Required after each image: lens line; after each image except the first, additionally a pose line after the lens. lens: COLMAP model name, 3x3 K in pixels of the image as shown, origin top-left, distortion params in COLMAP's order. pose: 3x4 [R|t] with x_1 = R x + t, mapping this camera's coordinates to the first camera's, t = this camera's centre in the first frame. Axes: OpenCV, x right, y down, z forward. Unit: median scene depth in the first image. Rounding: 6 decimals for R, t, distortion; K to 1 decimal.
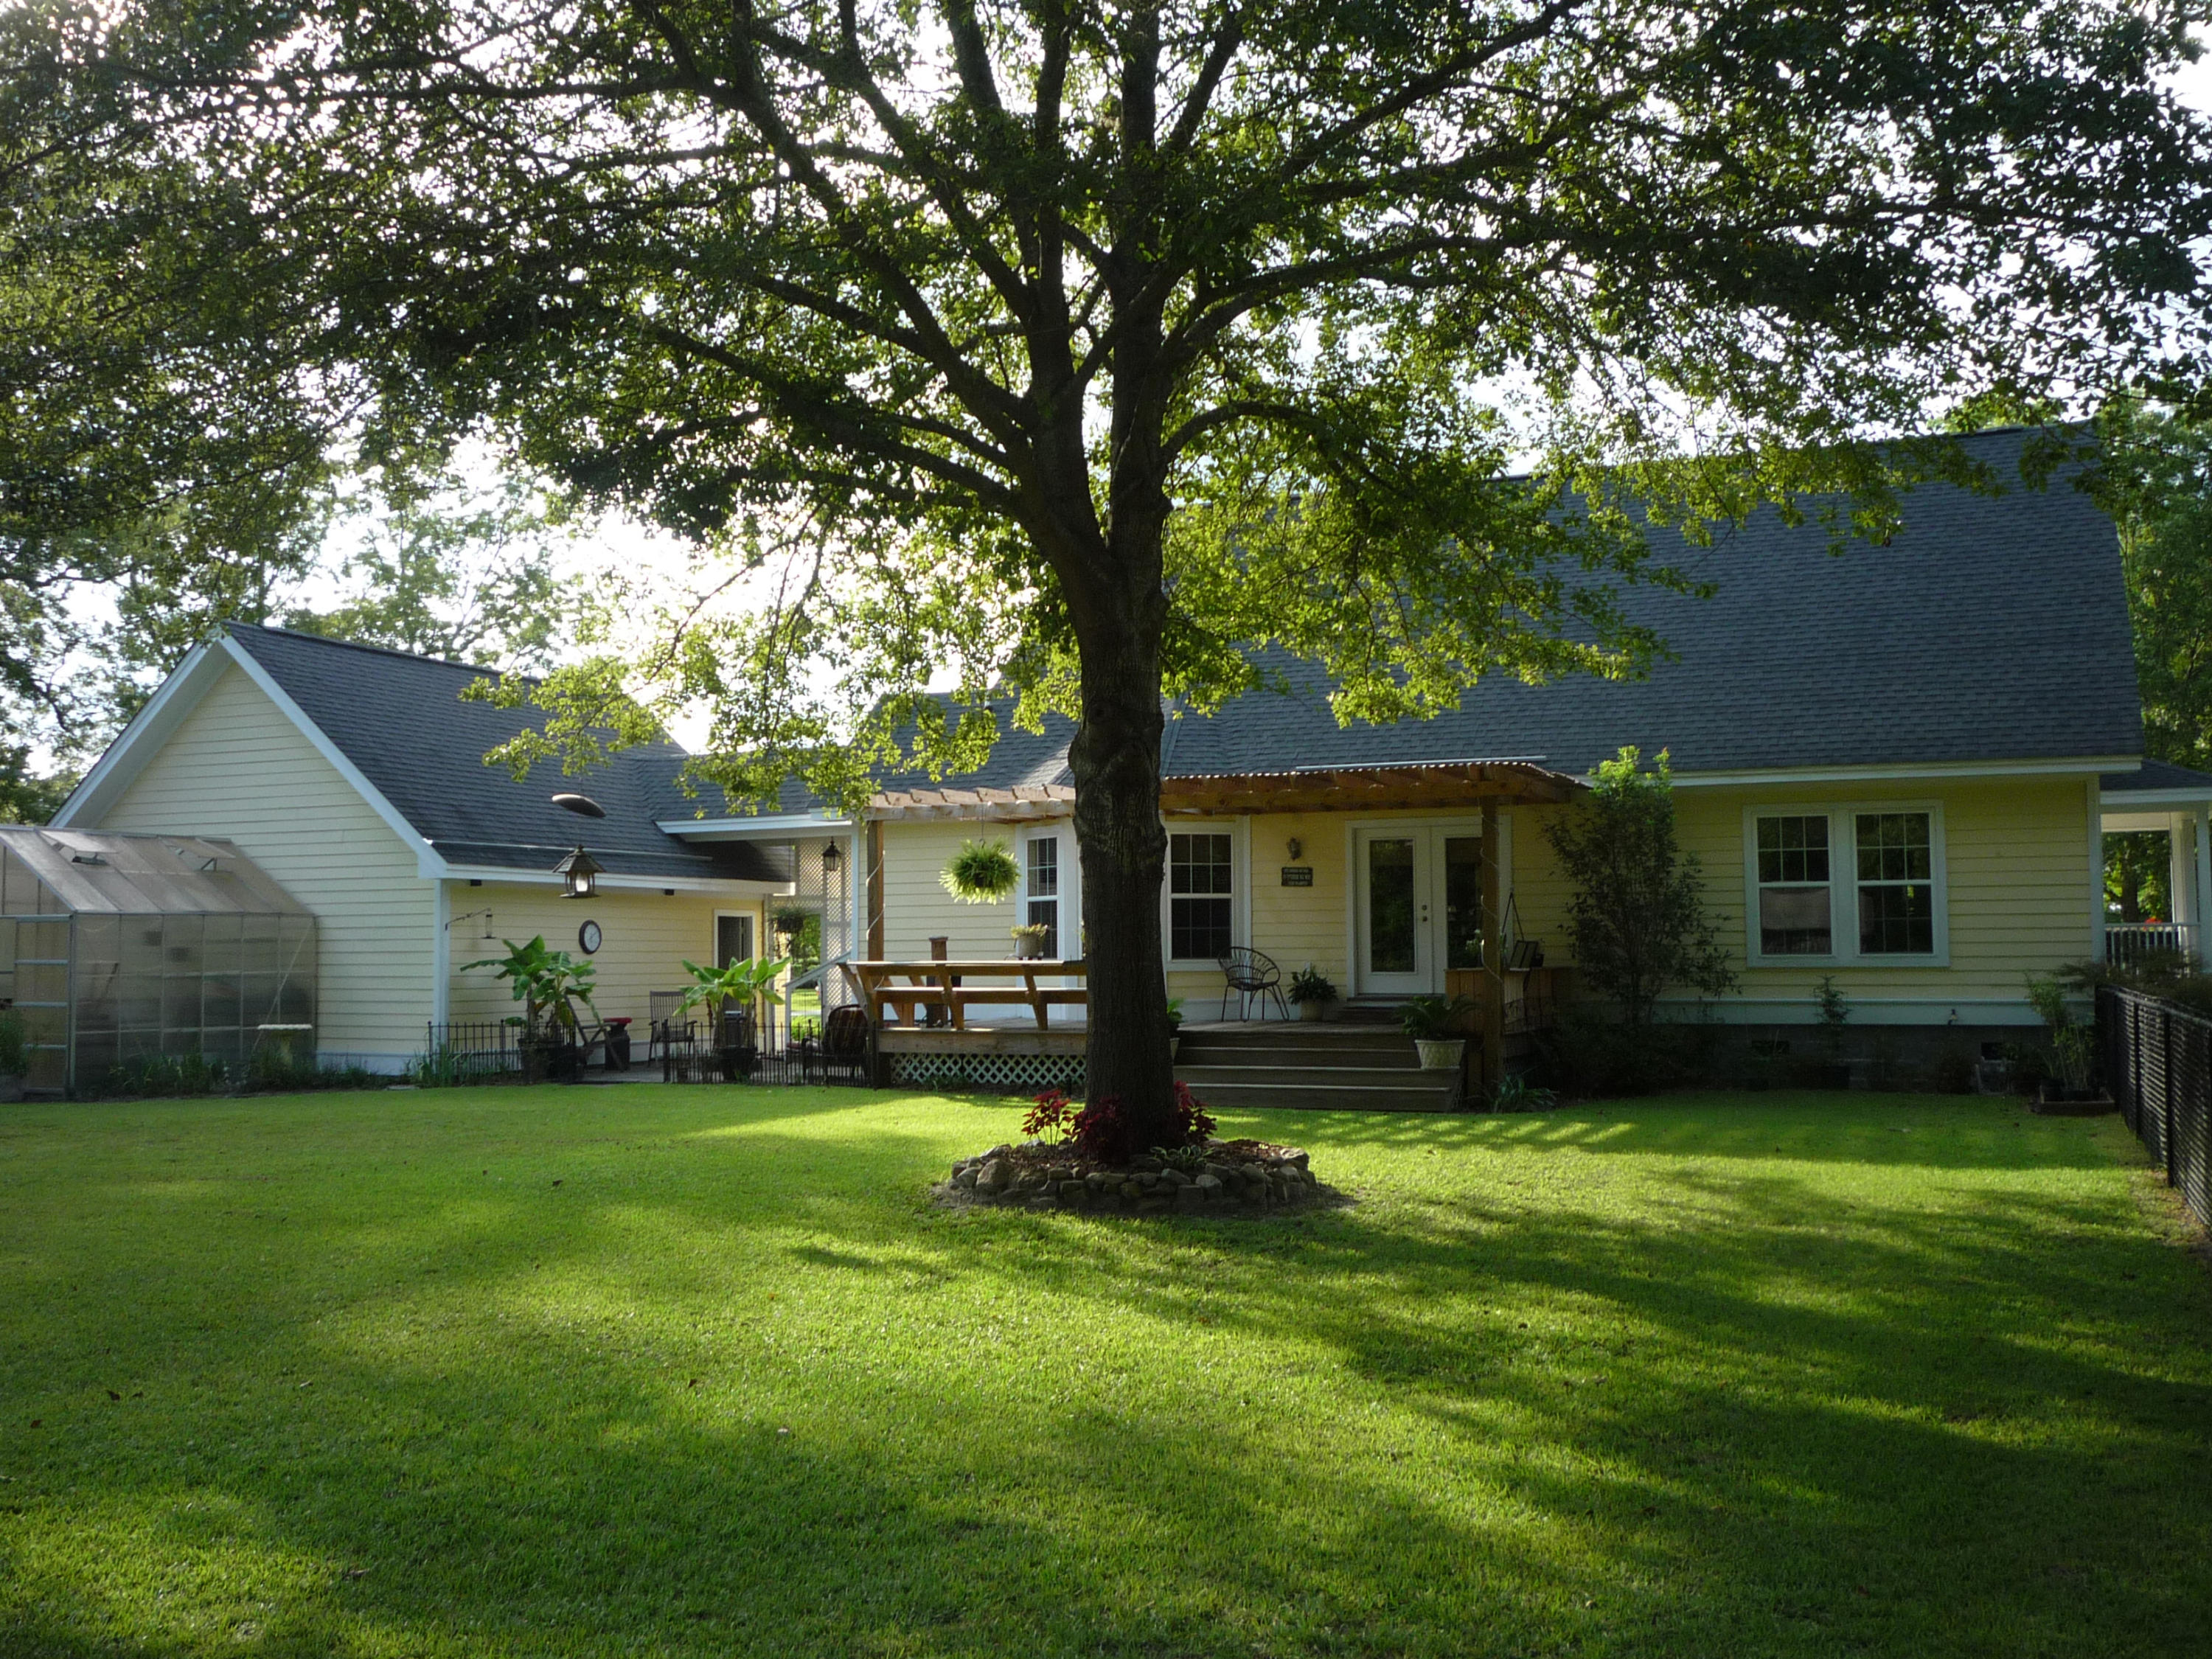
lens RADIAL K [[2148.4, 0, 1106.0], [0, 2148.4, 824.7], [0, 0, 1]] dist [-0.059933, 0.000000]
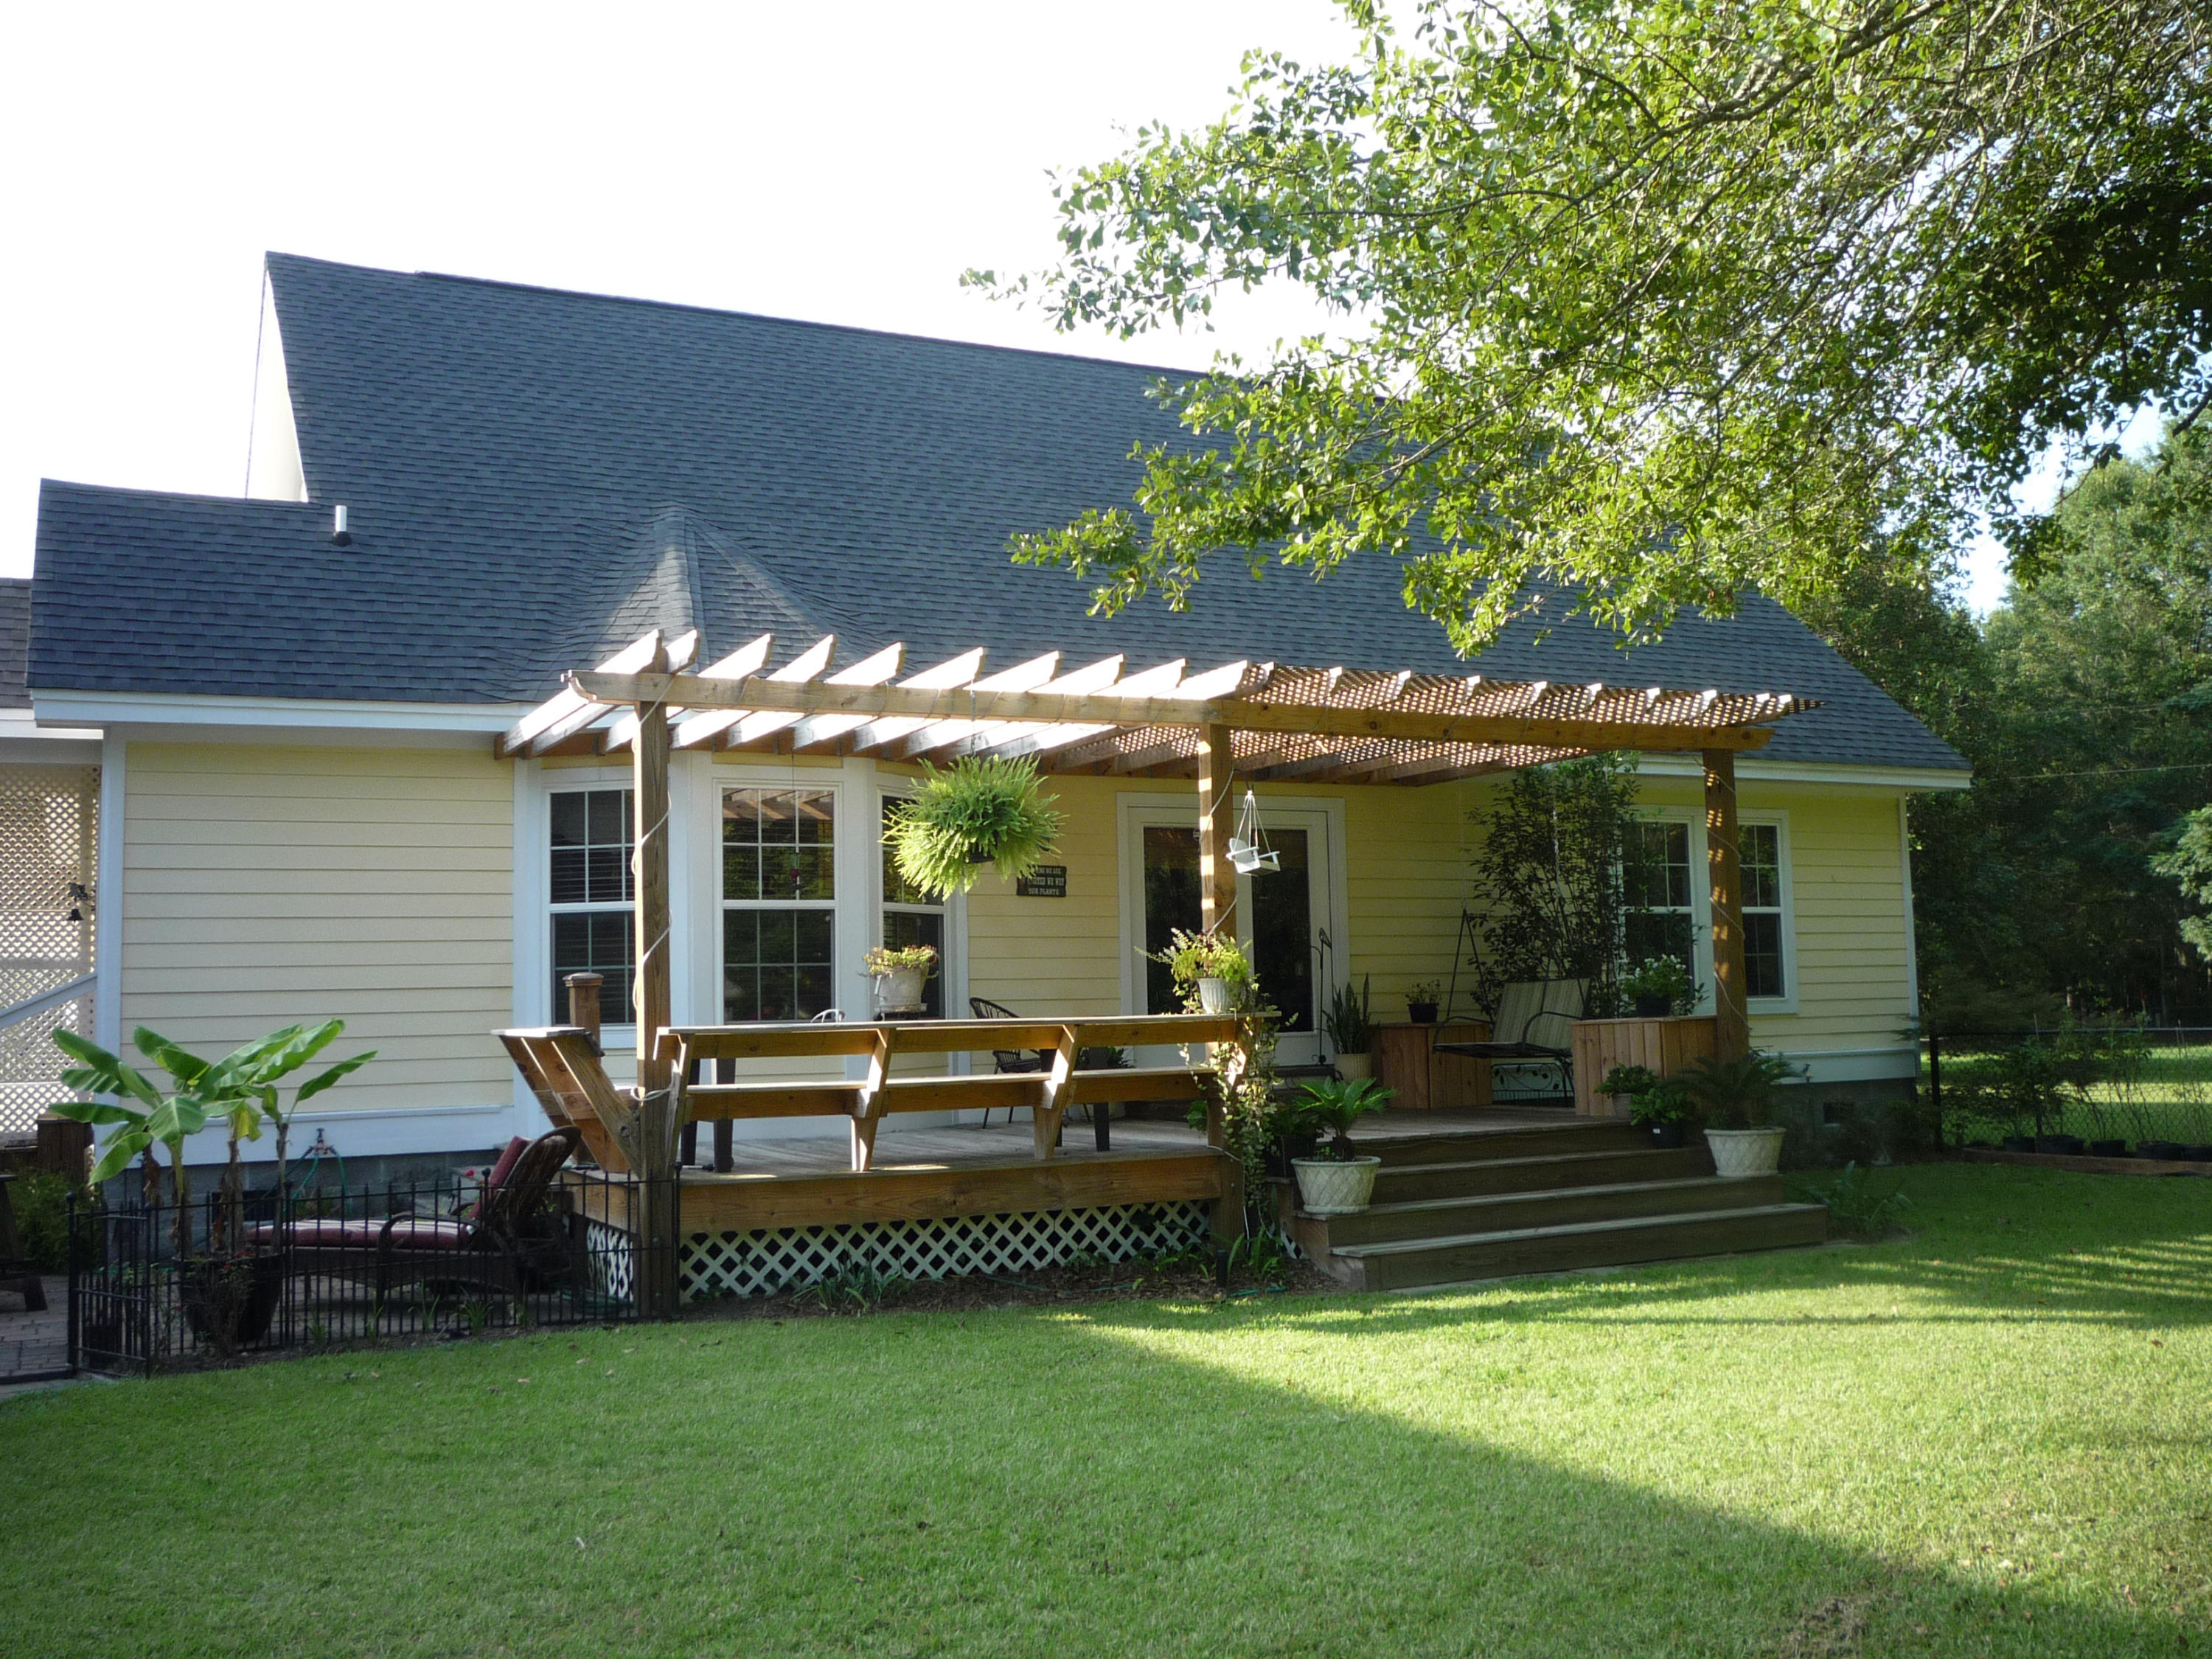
lens RADIAL K [[2148.4, 0, 1102.3], [0, 2148.4, 829.6], [0, 0, 1]] dist [-0.059933, 0.000000]
pose [[0.615192, 0.059282, 0.786145, -0.410200], [-0.024934, 0.998133, -0.055756, 0.047409], [-0.787983, 0.014699, 0.615521, 0.684743]]
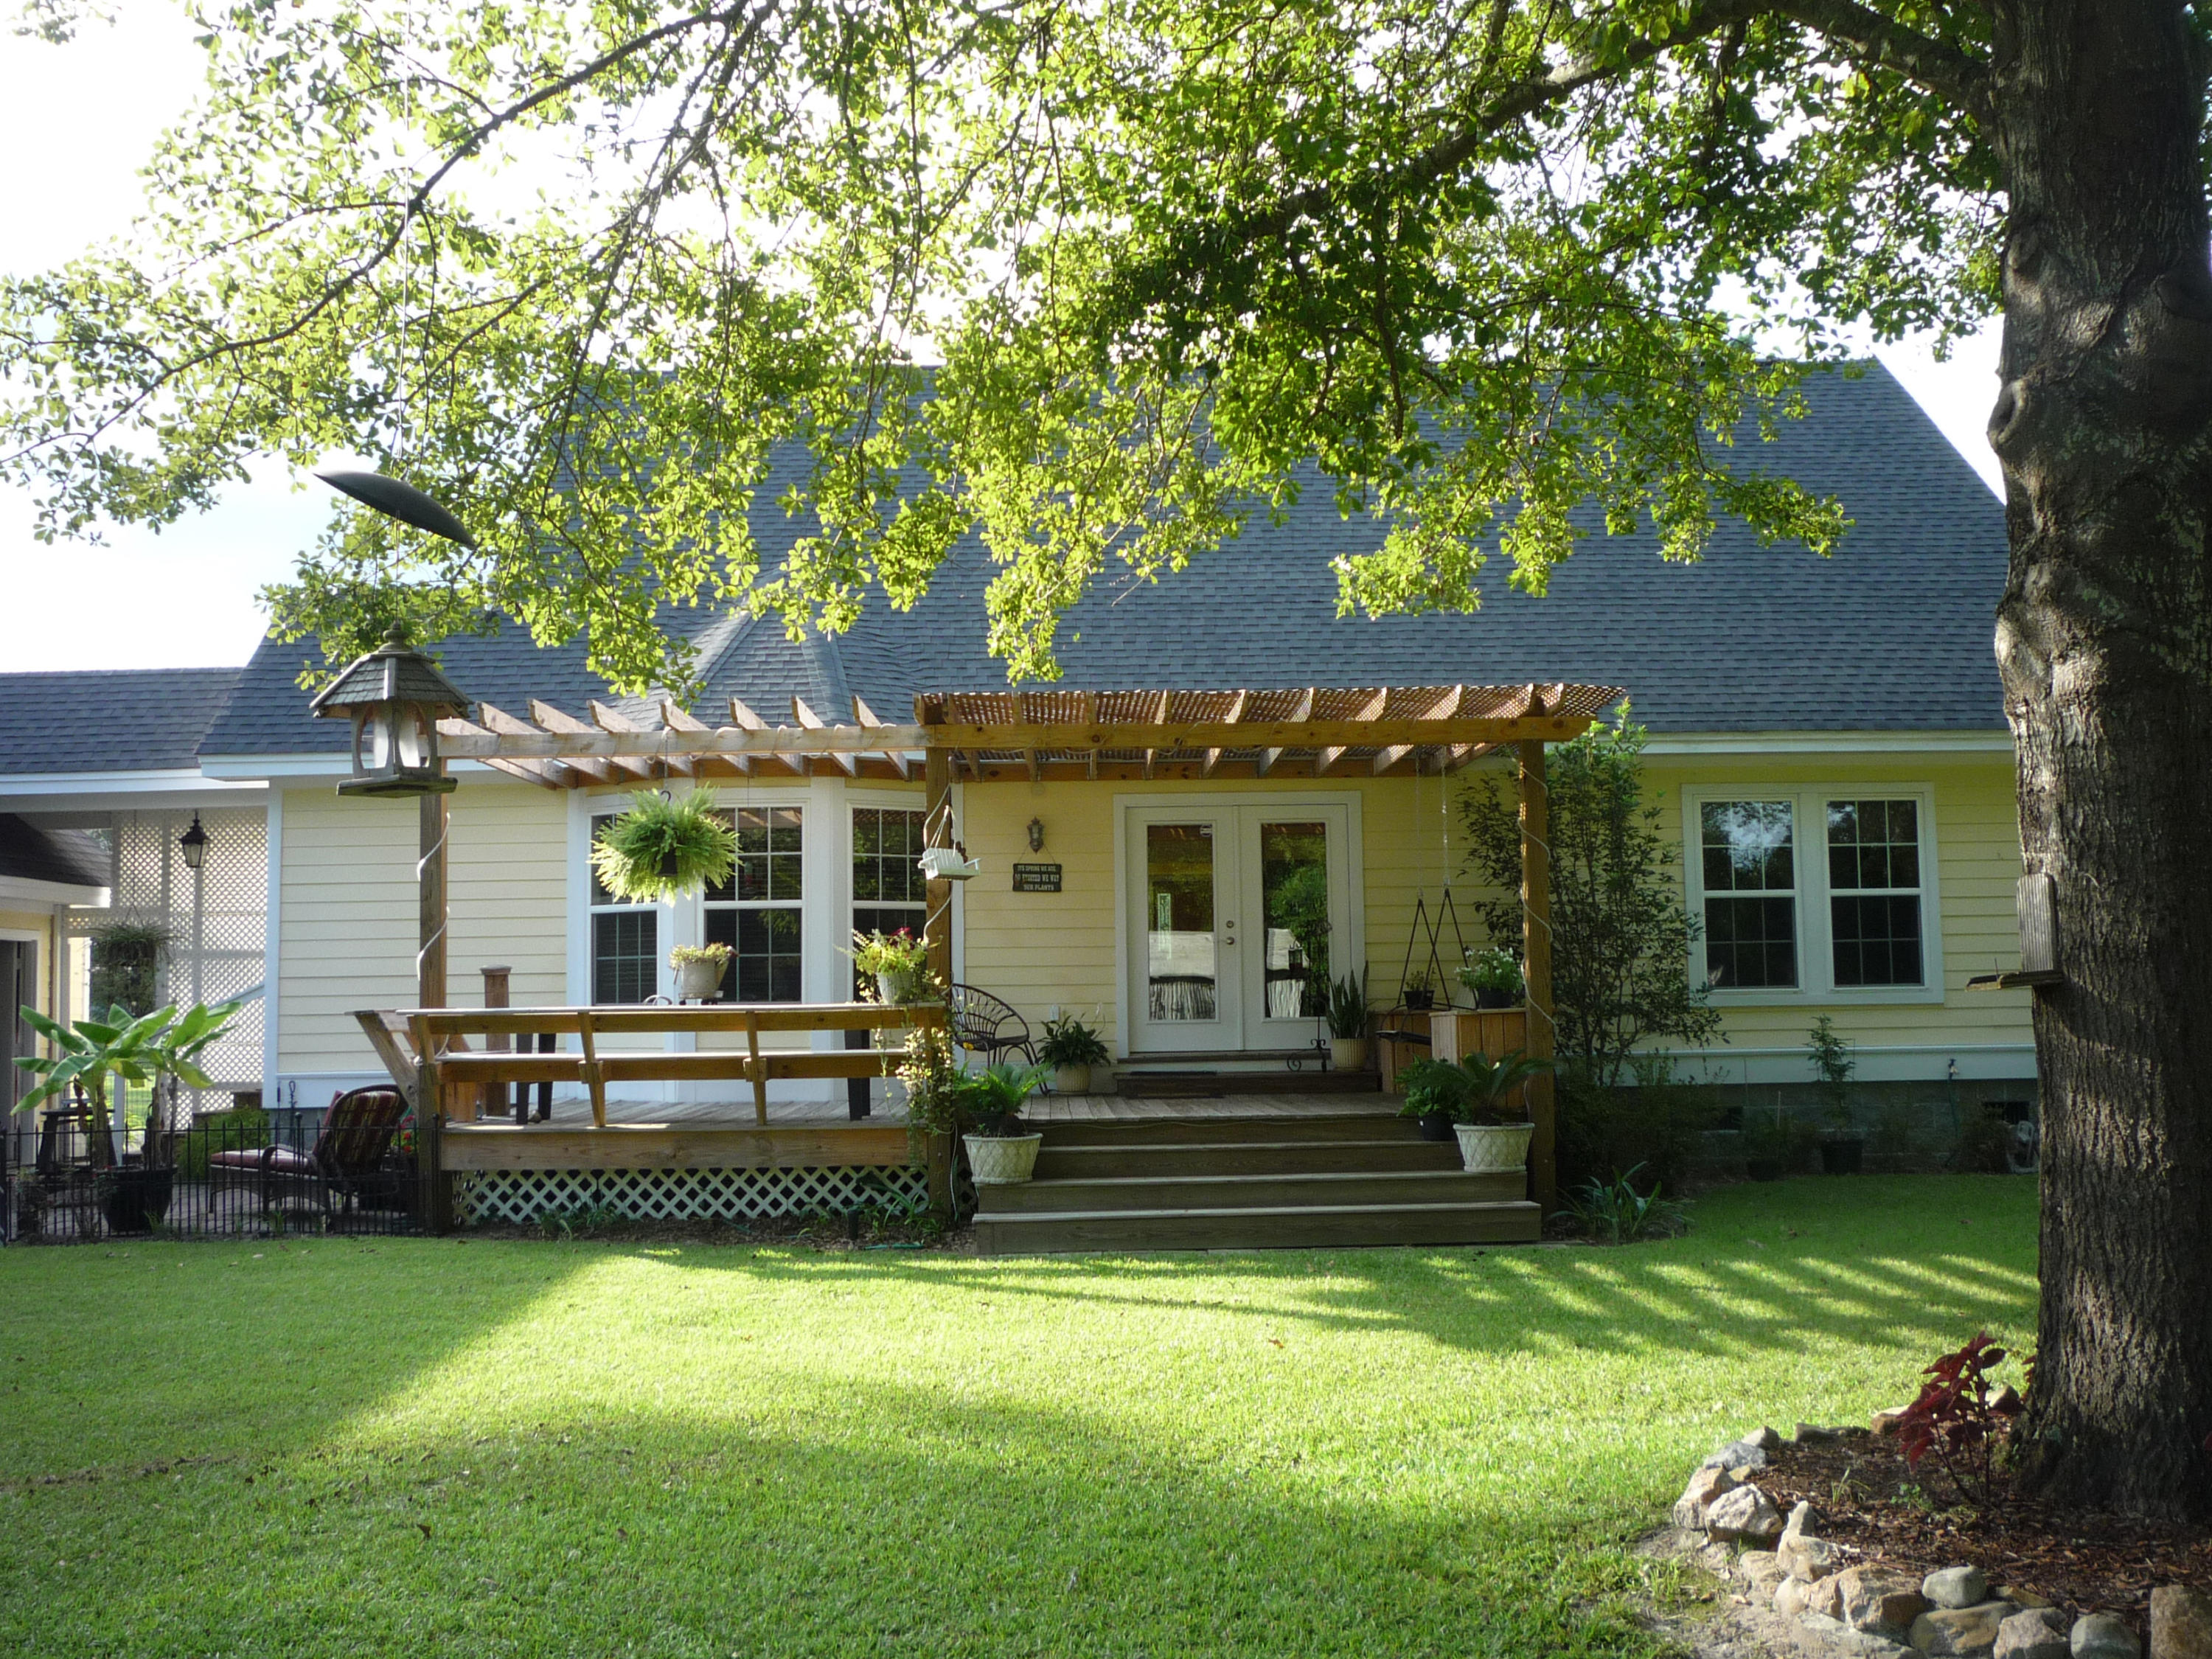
lens RADIAL K [[2148.4, 0, 1113.5], [0, 2148.4, 834.8], [0, 0, 1]] dist [-0.059933, 0.000000]
pose [[0.901236, 0.026073, 0.432543, -0.195197], [-0.016921, 0.999544, -0.024995, 0.029909], [-0.432998, 0.015207, 0.901267, 0.431231]]
